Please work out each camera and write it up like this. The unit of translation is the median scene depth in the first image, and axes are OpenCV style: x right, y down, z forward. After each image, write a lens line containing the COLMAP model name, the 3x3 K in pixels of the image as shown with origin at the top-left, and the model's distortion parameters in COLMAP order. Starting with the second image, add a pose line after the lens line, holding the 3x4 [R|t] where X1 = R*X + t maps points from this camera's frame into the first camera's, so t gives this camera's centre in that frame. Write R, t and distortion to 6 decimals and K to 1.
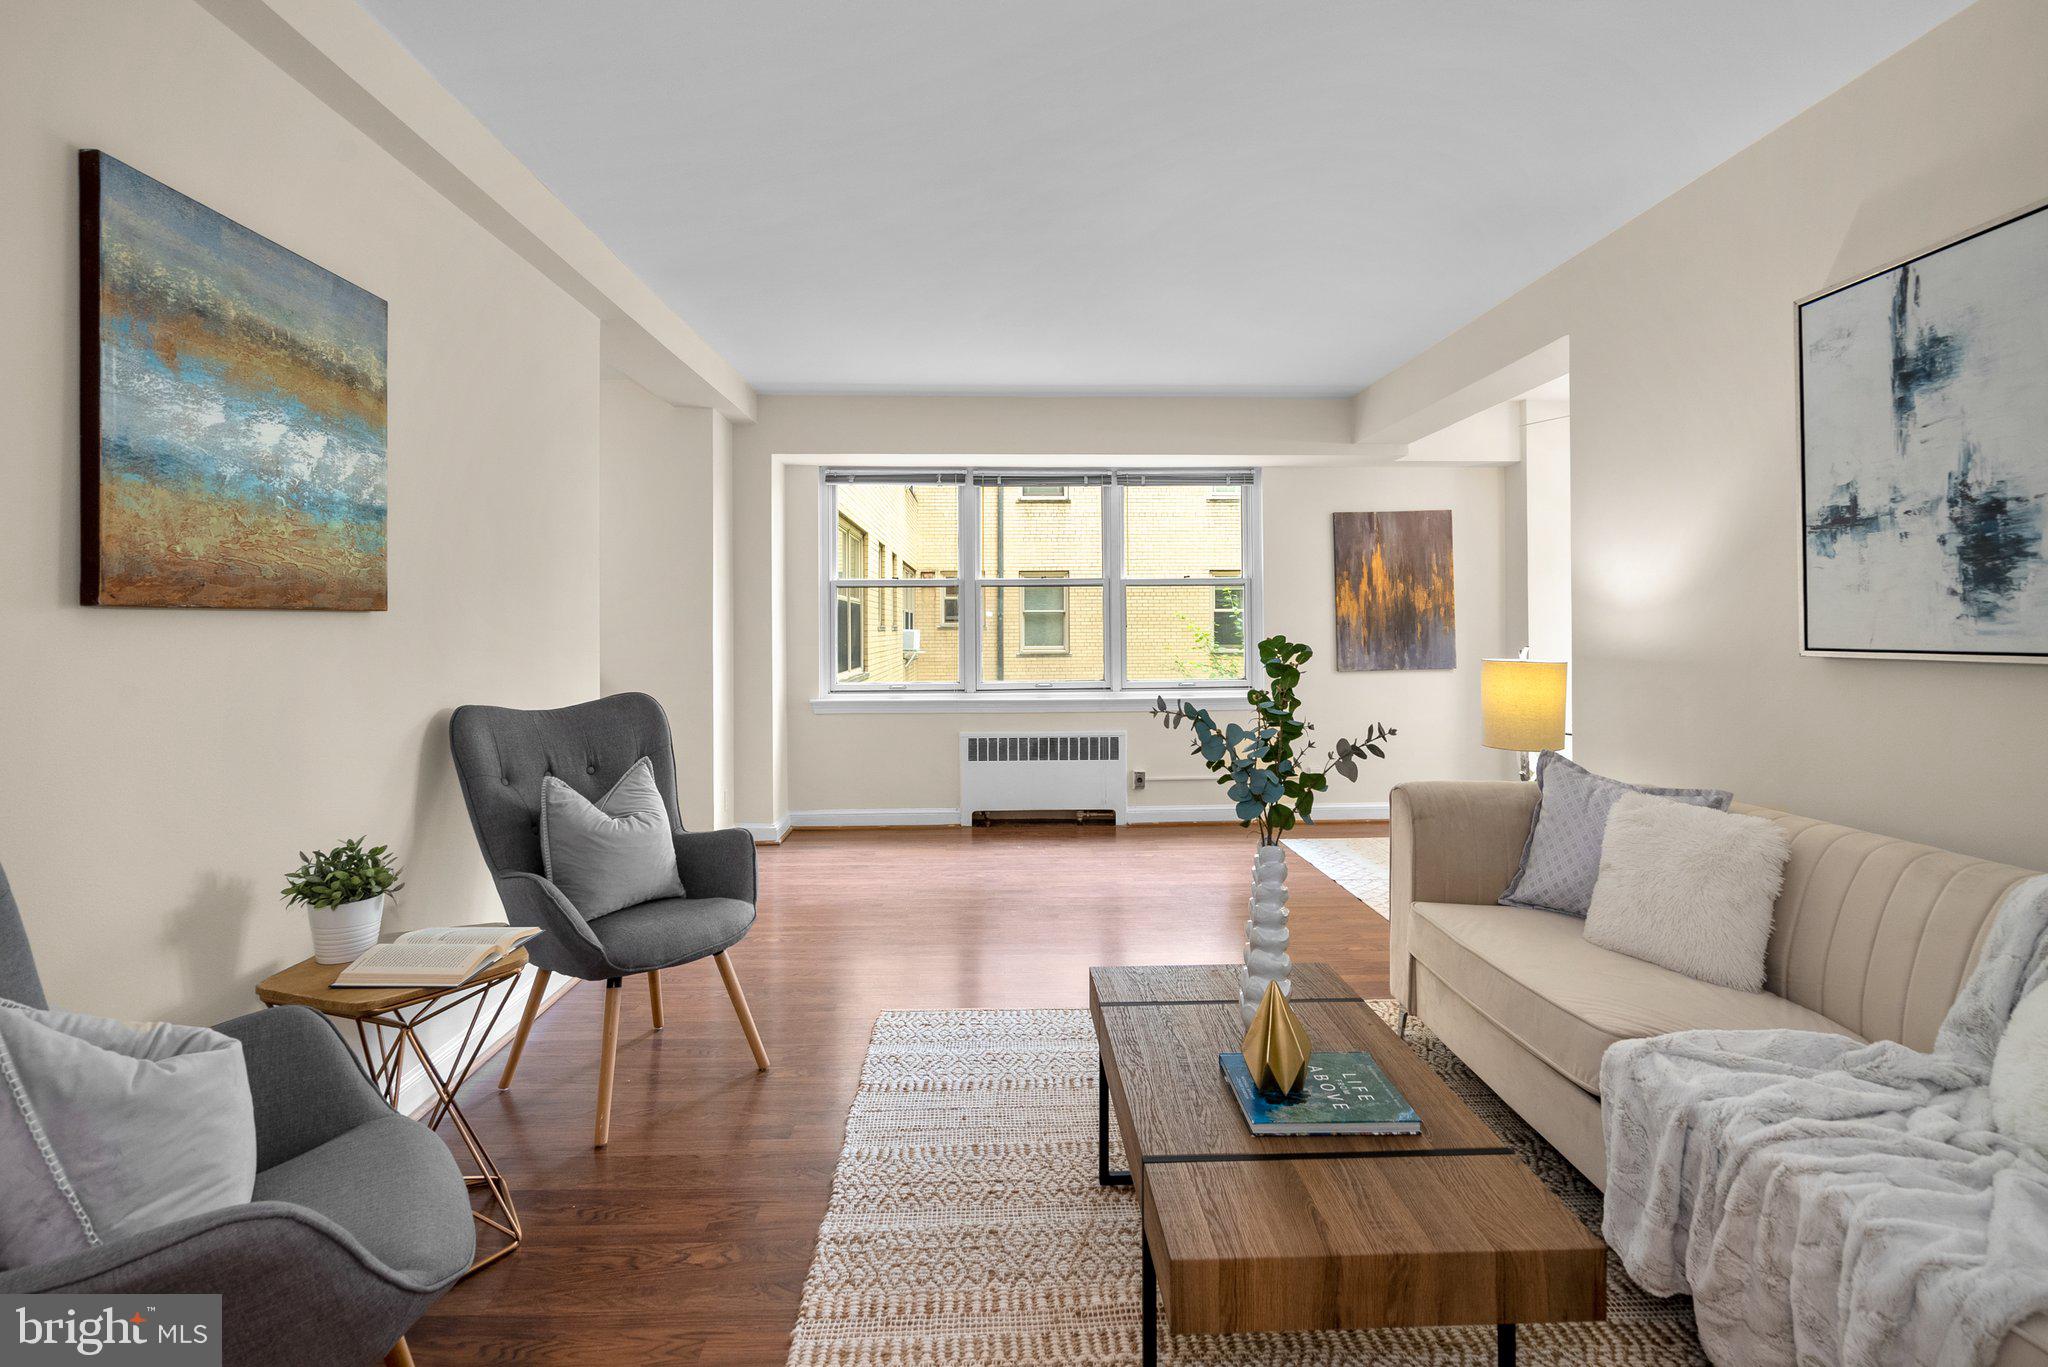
lens RADIAL K [[955.8, 0, 1020.0], [0, 955.8, 609.6], [0, 0, 1]] dist [-0.009188, 0.000698]
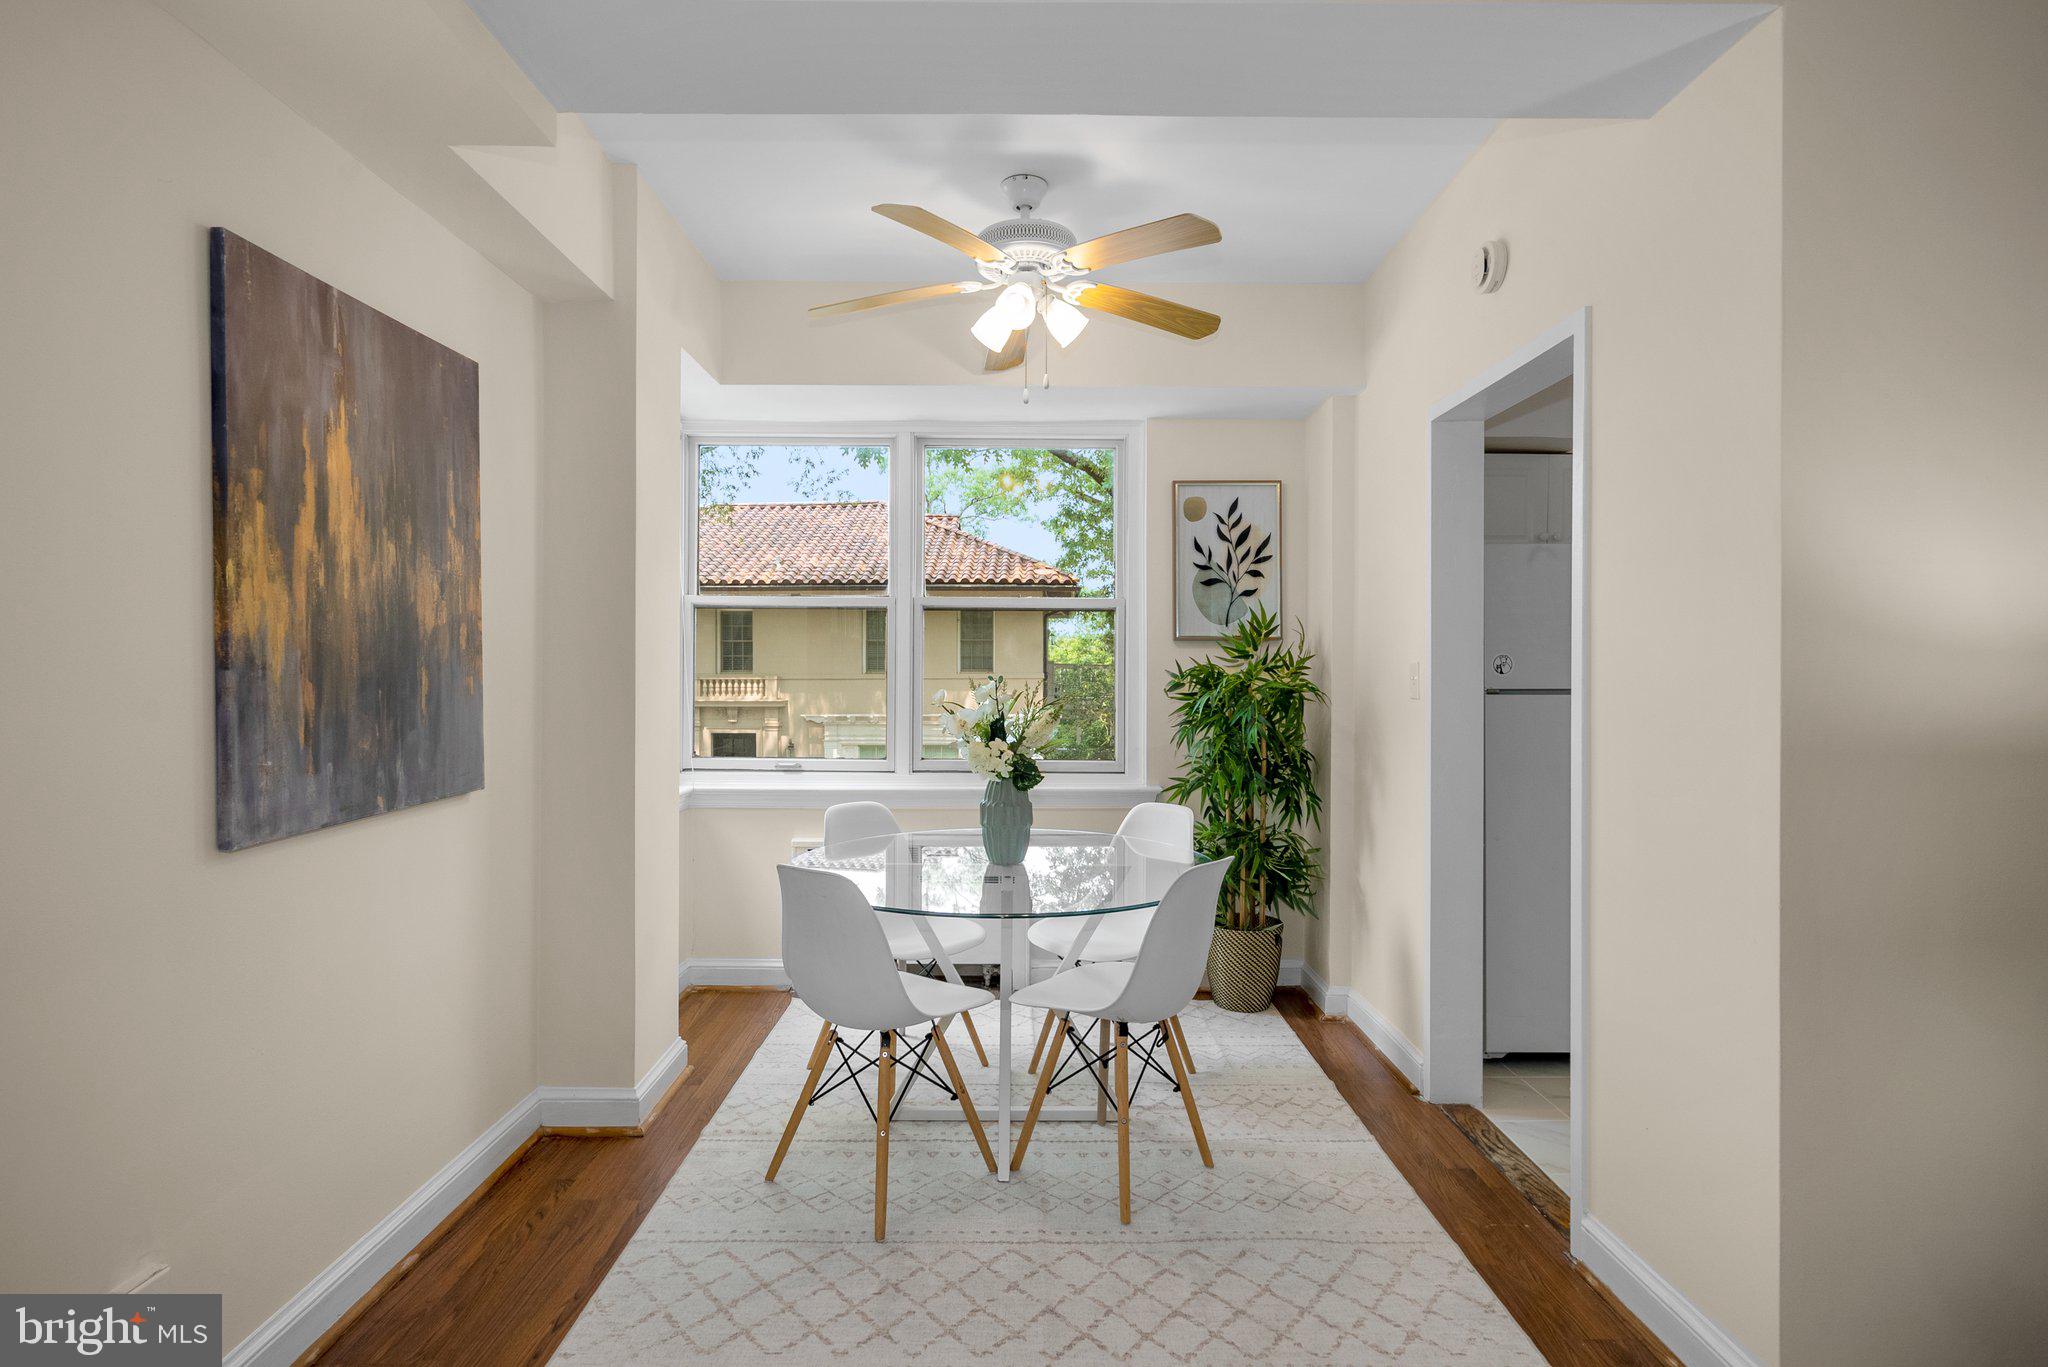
lens RADIAL K [[1007.7, 0, 1022.8], [0, 1007.7, 678.4], [0, 0, 1]] dist [-0.004344, 0.001563]
pose [[0.050179, 0.001719, 0.998739, 0.183929], [-0.021353, 0.999772, -0.000648, 0.035319], [-0.998512, -0.021293, 0.050204, 1.959810]]
